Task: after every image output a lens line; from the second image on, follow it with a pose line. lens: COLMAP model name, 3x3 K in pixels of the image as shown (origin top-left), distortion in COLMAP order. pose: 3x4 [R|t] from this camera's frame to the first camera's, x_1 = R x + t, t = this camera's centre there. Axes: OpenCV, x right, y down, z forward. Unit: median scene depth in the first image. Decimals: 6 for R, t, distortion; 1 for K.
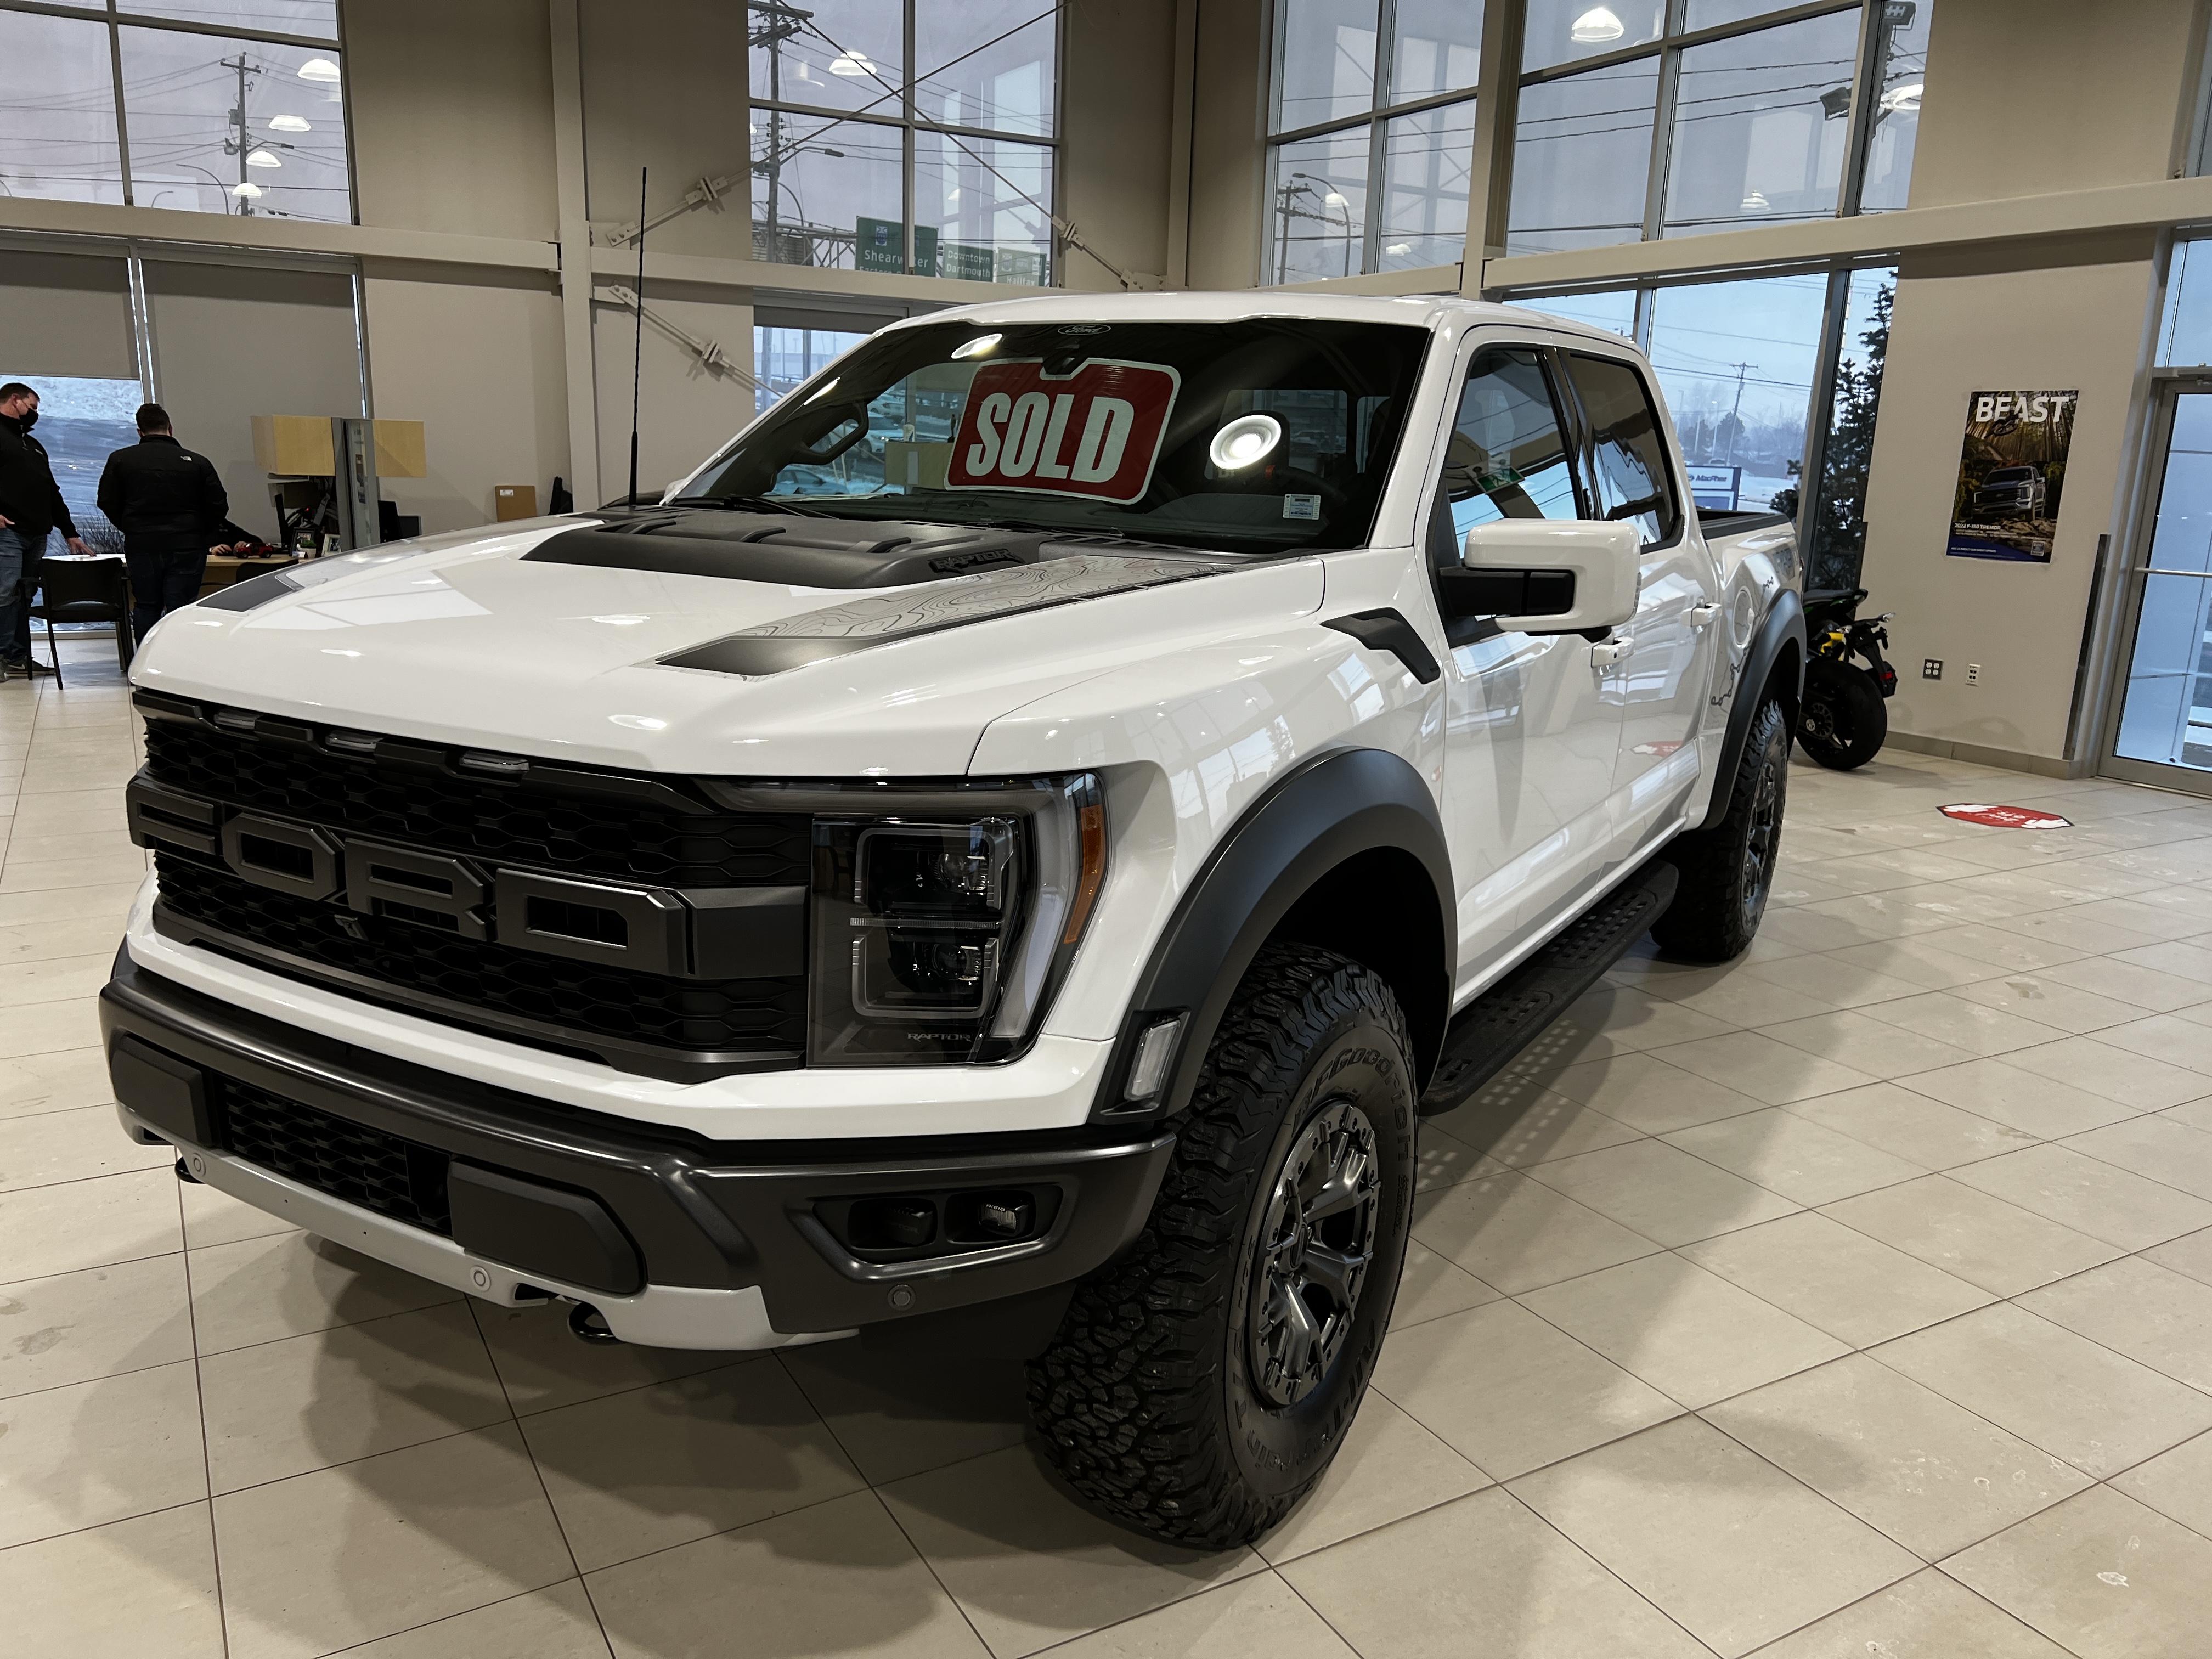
lens RADIAL K [[1666.6, 0, 1098.1], [0, 1666.6, 831.9], [0, 0, 1]] dist [0.063648, -0.071896]
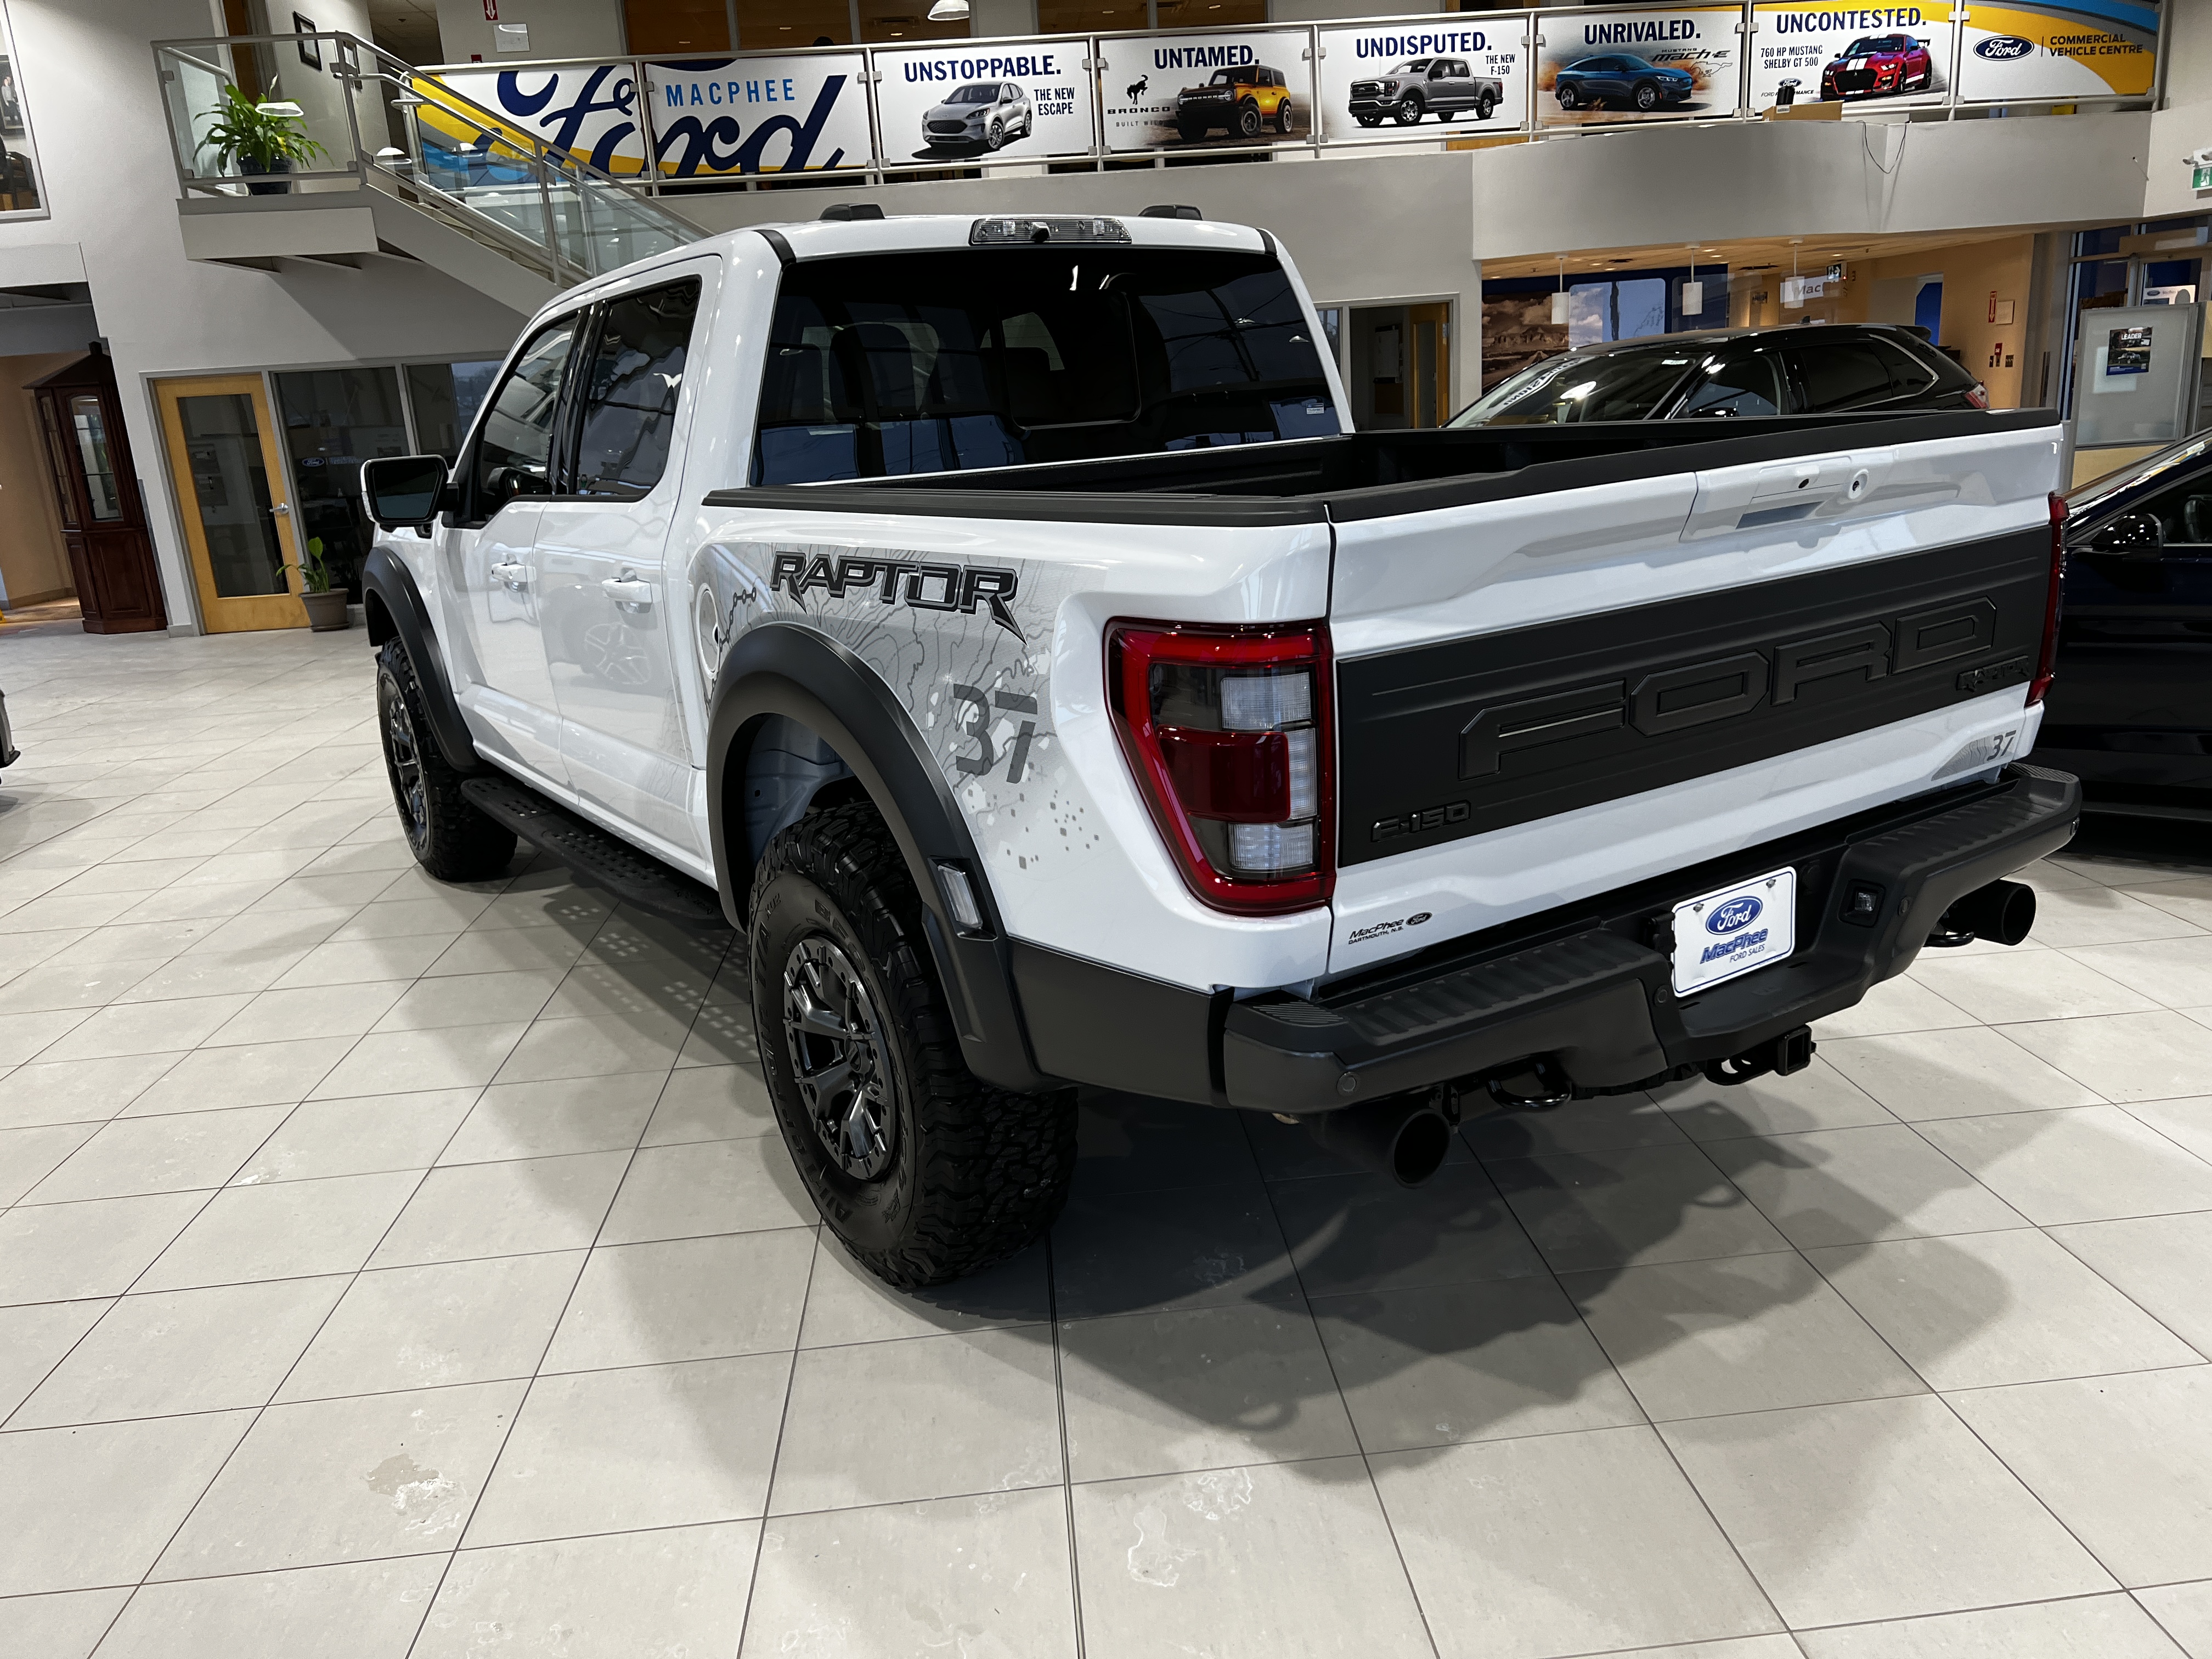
lens RADIAL K [[1666.6, 0, 1098.1], [0, 1666.6, 831.9], [0, 0, 1]] dist [0.063648, -0.071896]
pose [[-0.437115, 0.230134, -0.869465, 0.828253], [-0.151736, 0.933984, 0.323495, -0.264460], [0.886514, 0.273334, -0.373339, 1.282189]]
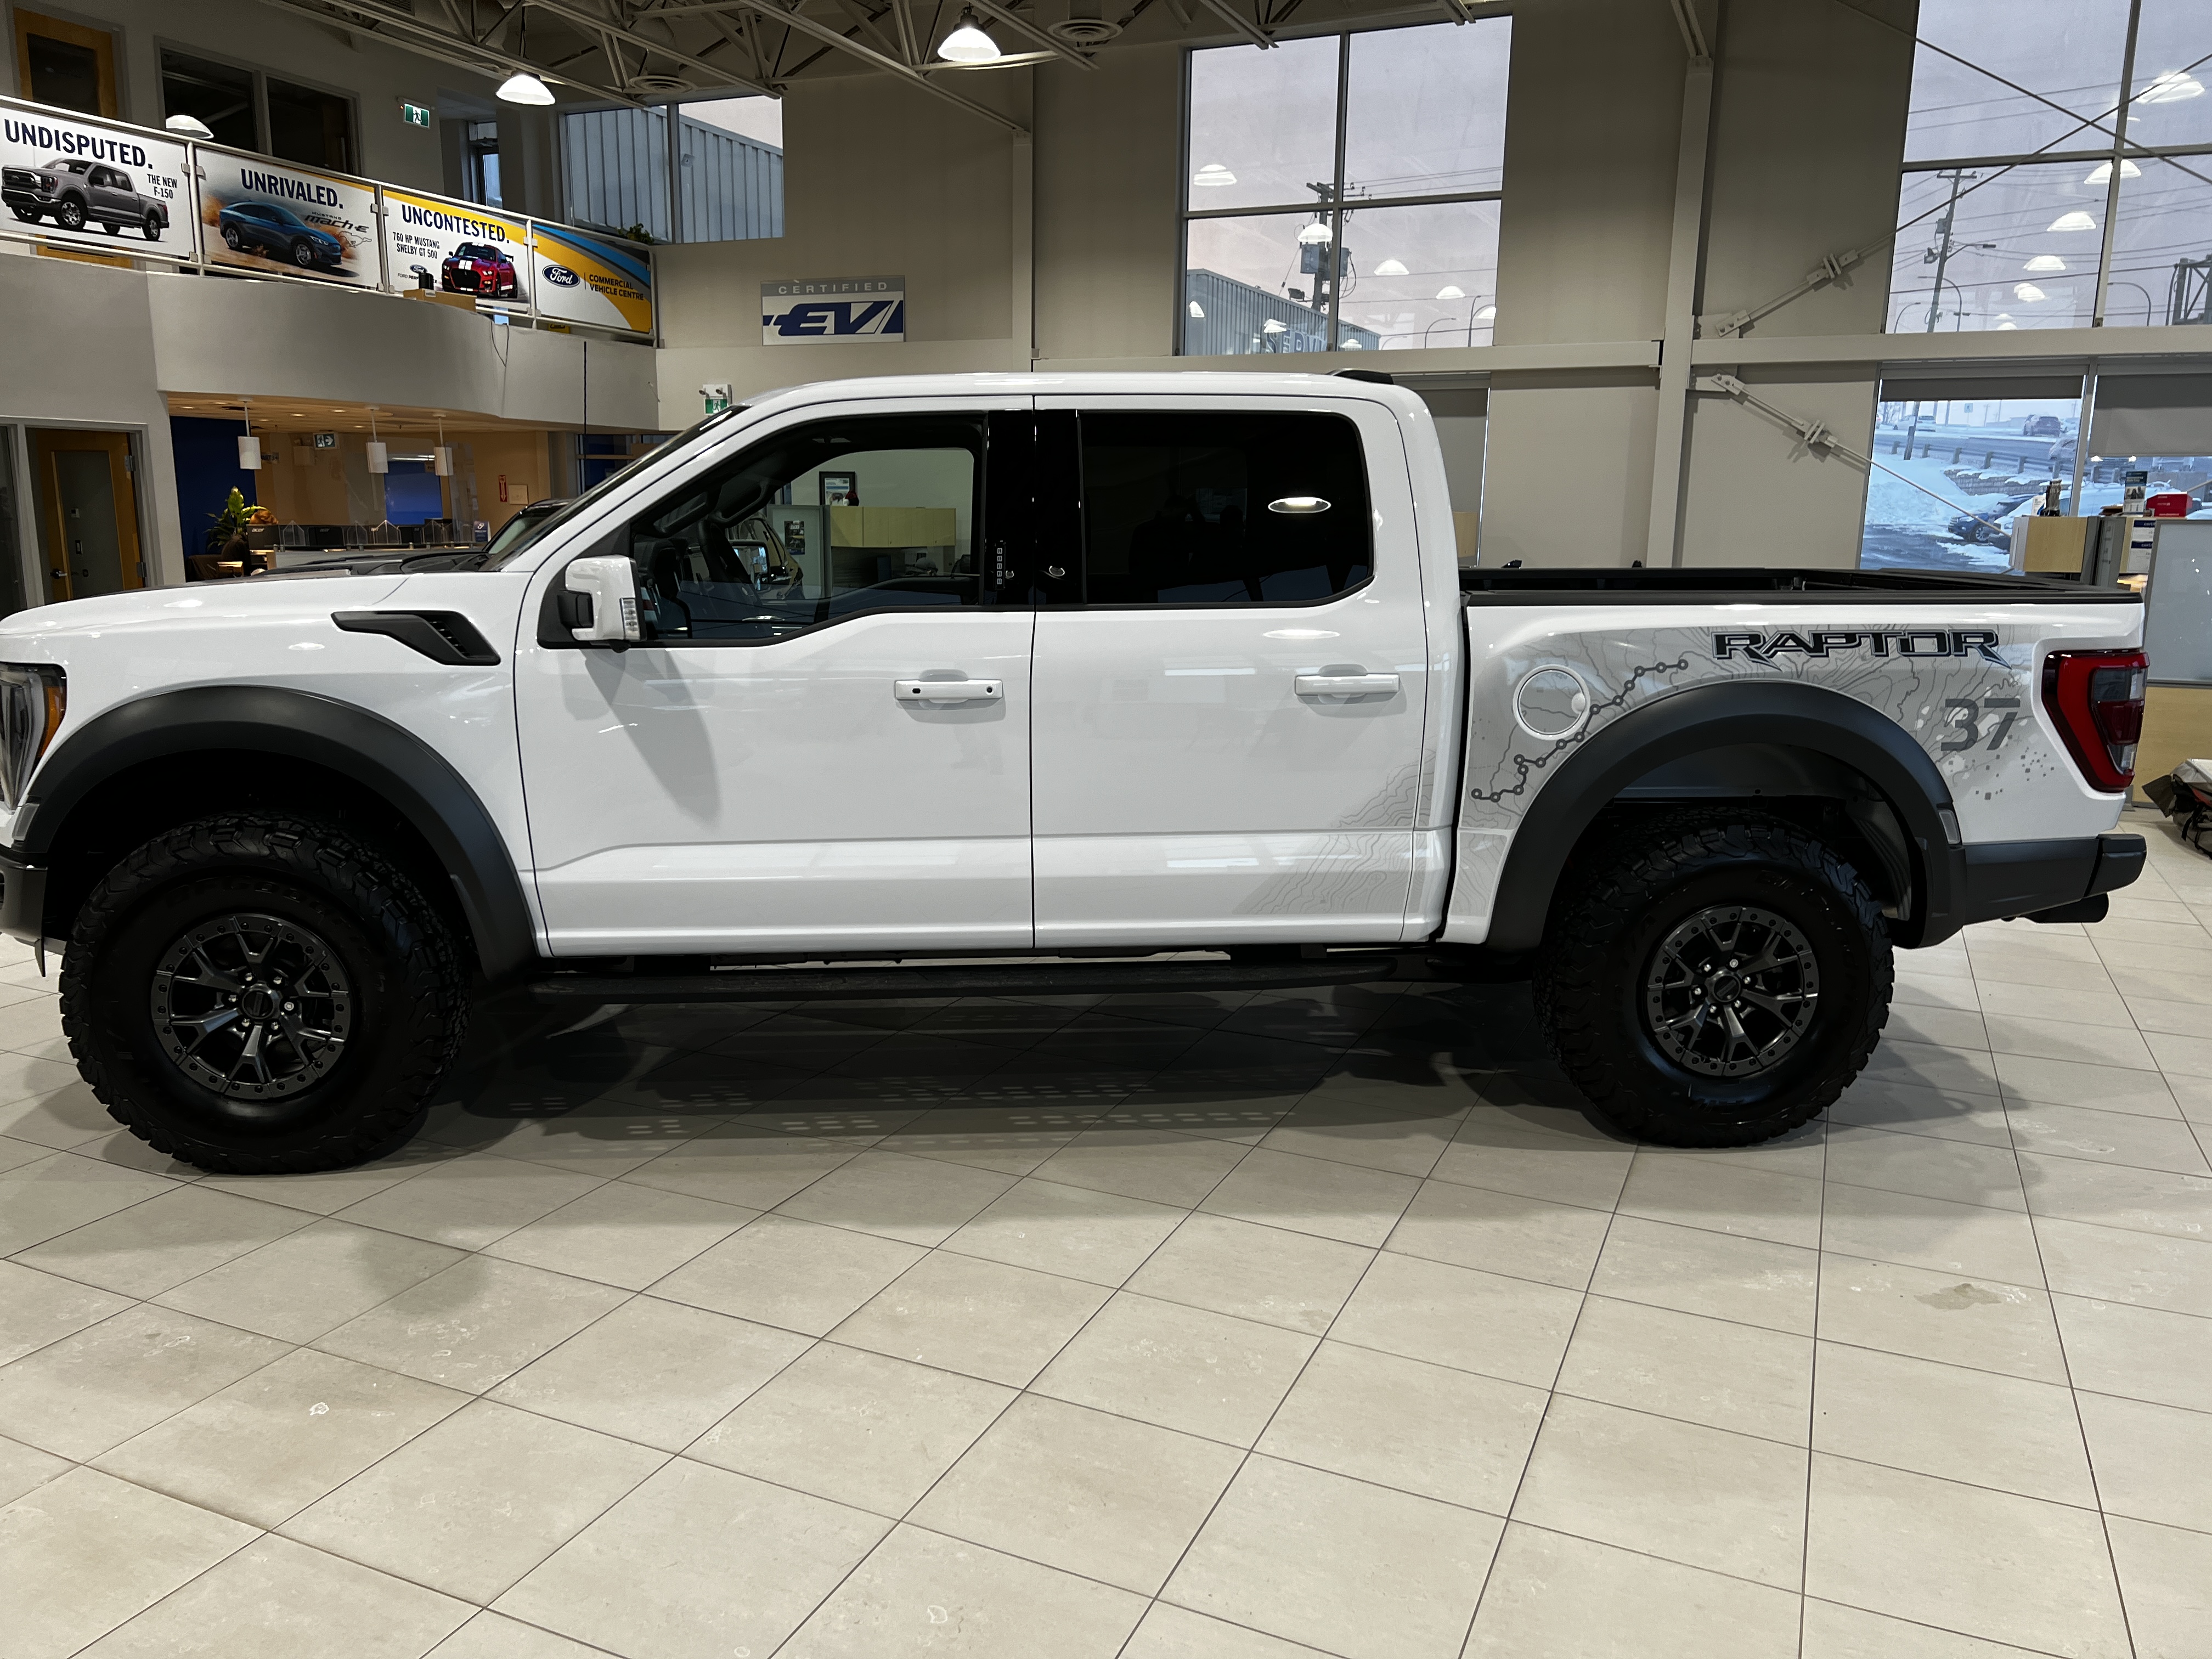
lens RADIAL K [[1666.6, 0, 1098.1], [0, 1666.6, 831.9], [0, 0, 1]] dist [0.063648, -0.071896]
pose [[0.584784, 0.132729, -0.800257, 0.842892], [-0.177777, 0.983510, 0.033213, -0.047018], [0.791469, 0.122845, 0.598737, 0.306781]]
